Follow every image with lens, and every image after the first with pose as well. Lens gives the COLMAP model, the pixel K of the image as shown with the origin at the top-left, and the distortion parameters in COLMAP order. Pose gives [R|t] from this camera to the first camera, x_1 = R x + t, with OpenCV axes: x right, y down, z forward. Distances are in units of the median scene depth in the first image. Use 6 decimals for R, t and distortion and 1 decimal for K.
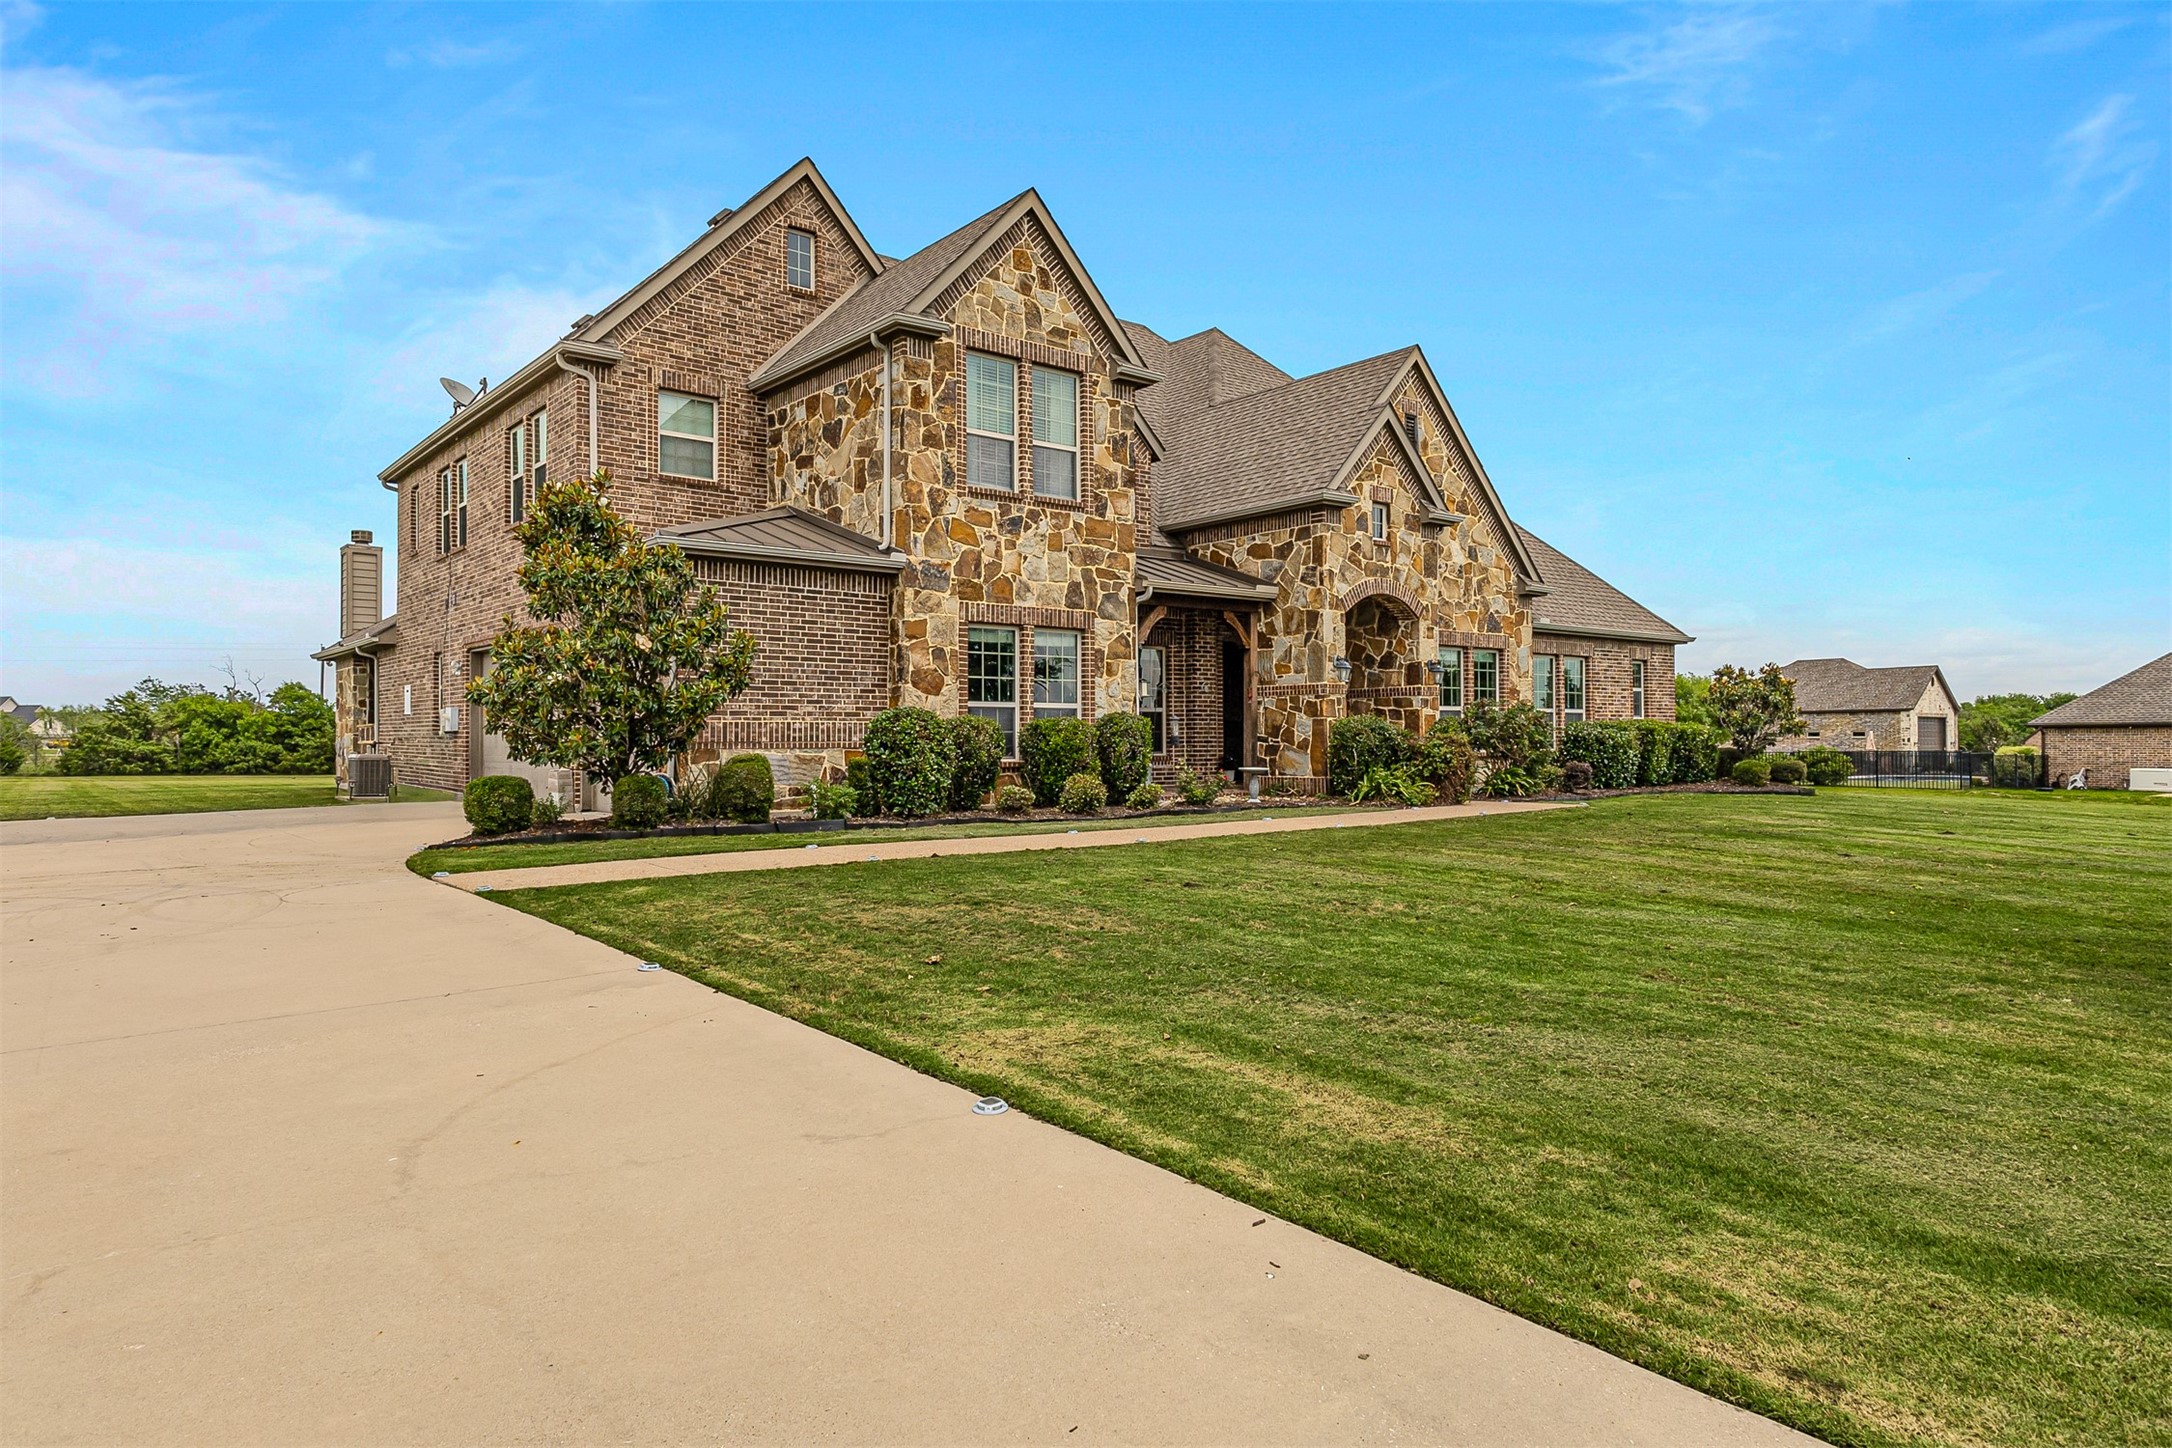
lens RADIAL K [[1289.6, 0, 1075.8], [0, 1289.6, 729.7], [0, 0, 1]] dist [-0.002772, -0.001692]
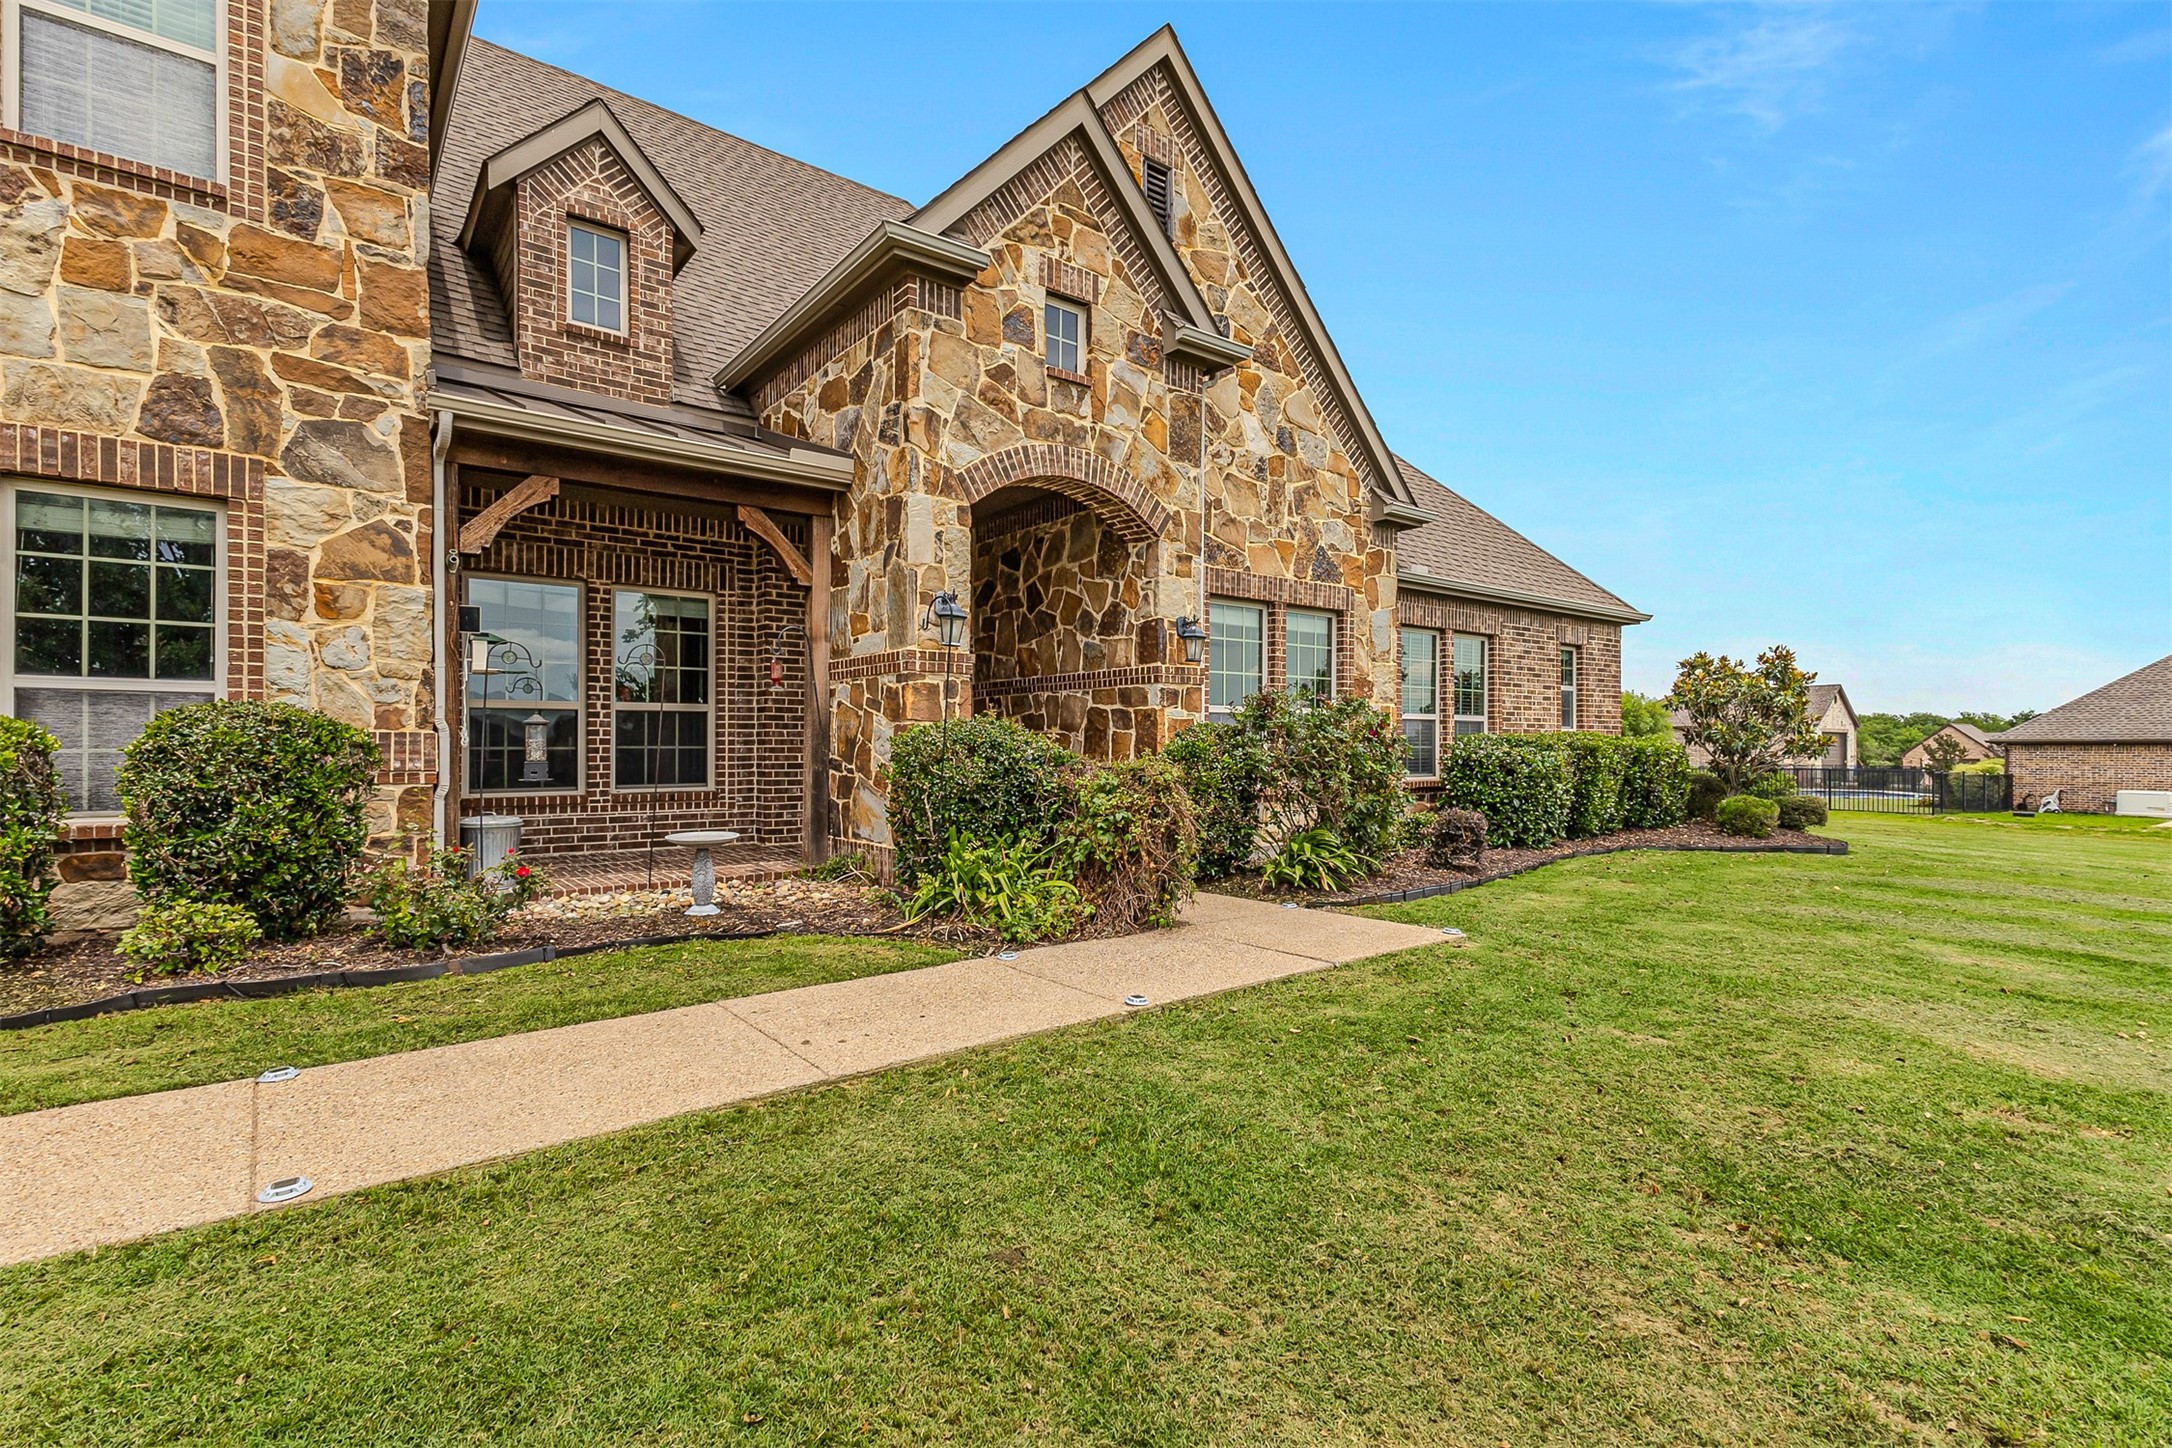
lens RADIAL K [[1017.9, 0, 1101.7], [0, 1017.9, 737.8], [0, 0, 1]] dist [0.015208, -0.000469]
pose [[0.999952, 0.007151, -0.006628, 0.252097], [-0.007151, 0.999974, 0.000039, -0.004035], [0.006628, 0.000008, 0.999978, 0.597742]]
